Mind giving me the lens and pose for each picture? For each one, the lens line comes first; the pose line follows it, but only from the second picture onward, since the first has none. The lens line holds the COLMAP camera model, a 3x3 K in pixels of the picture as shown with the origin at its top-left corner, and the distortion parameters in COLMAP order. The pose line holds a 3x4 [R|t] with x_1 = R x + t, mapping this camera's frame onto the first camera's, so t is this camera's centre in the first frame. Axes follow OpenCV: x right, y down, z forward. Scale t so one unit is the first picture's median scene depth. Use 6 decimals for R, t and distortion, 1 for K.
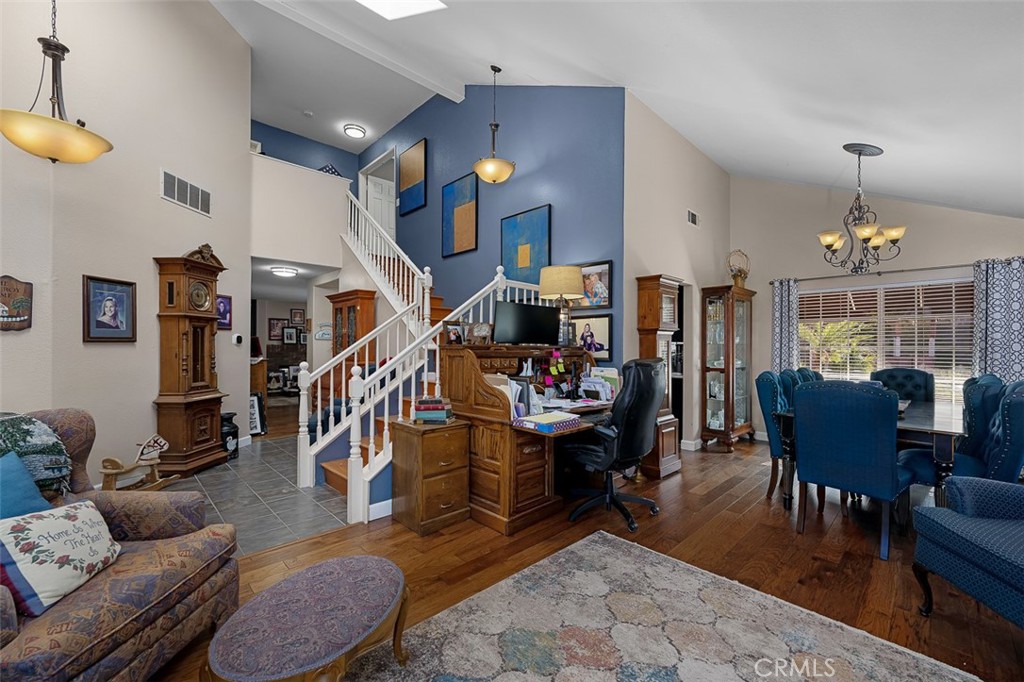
lens RADIAL K [[416.1, 0, 523.0], [0, 416.1, 344.0], [0, 0, 1]] dist [0.000700, -0.000062]
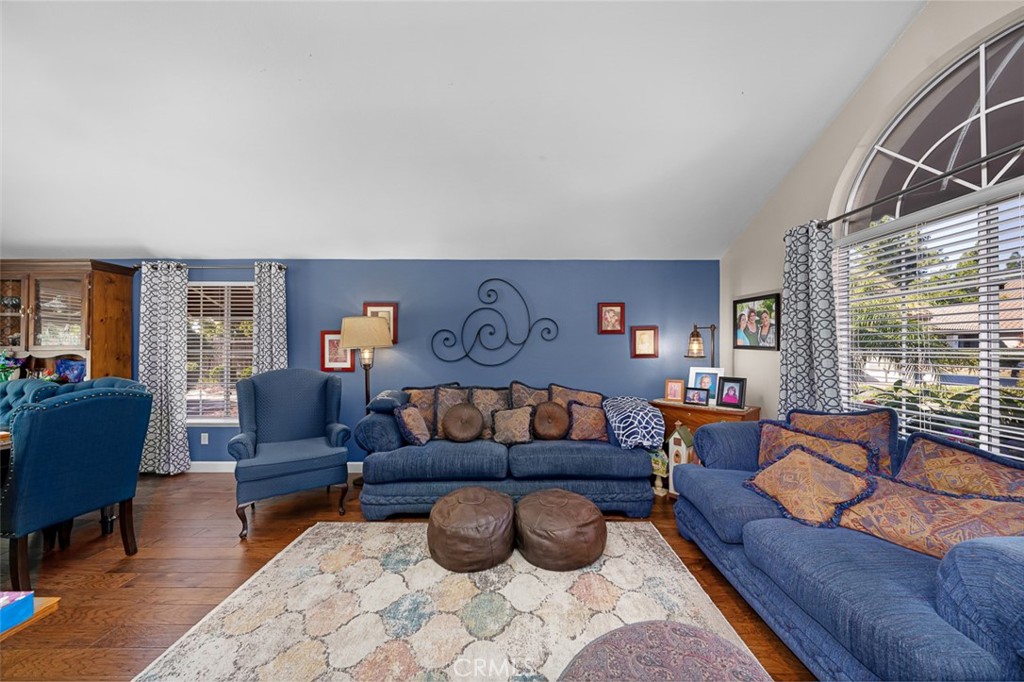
lens RADIAL K [[353.4, 0, 512.3], [0, 353.4, 342.4], [0, 0, 1]] dist [-0.001373, 0.000122]
pose [[-0.704930, 0.009958, 0.709207, -0.342411], [-0.003094, 0.999849, -0.017115, -0.000436], [-0.709270, -0.014259, -0.704793, 0.759852]]
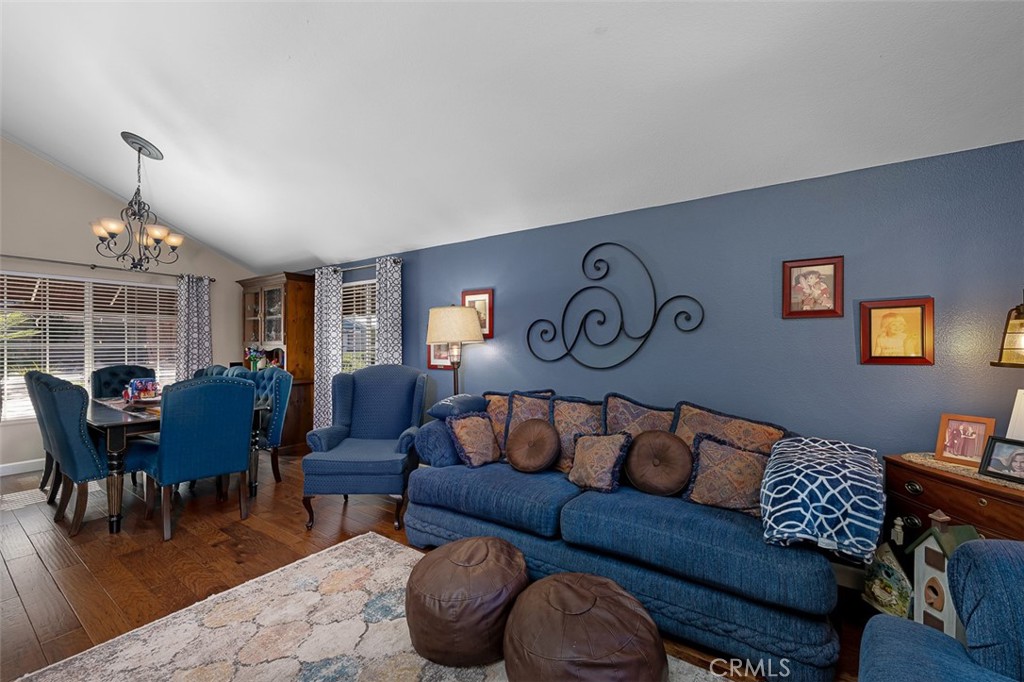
lens RADIAL K [[416.1, 0, 510.7], [0, 416.1, 343.2], [0, 0, 1]] dist [0.000700, -0.000062]
pose [[-0.174928, 0.001354, 0.984580, -0.371572], [-0.006261, 0.999977, -0.002487, 0.000797], [-0.984561, -0.006599, -0.174916, 0.356818]]
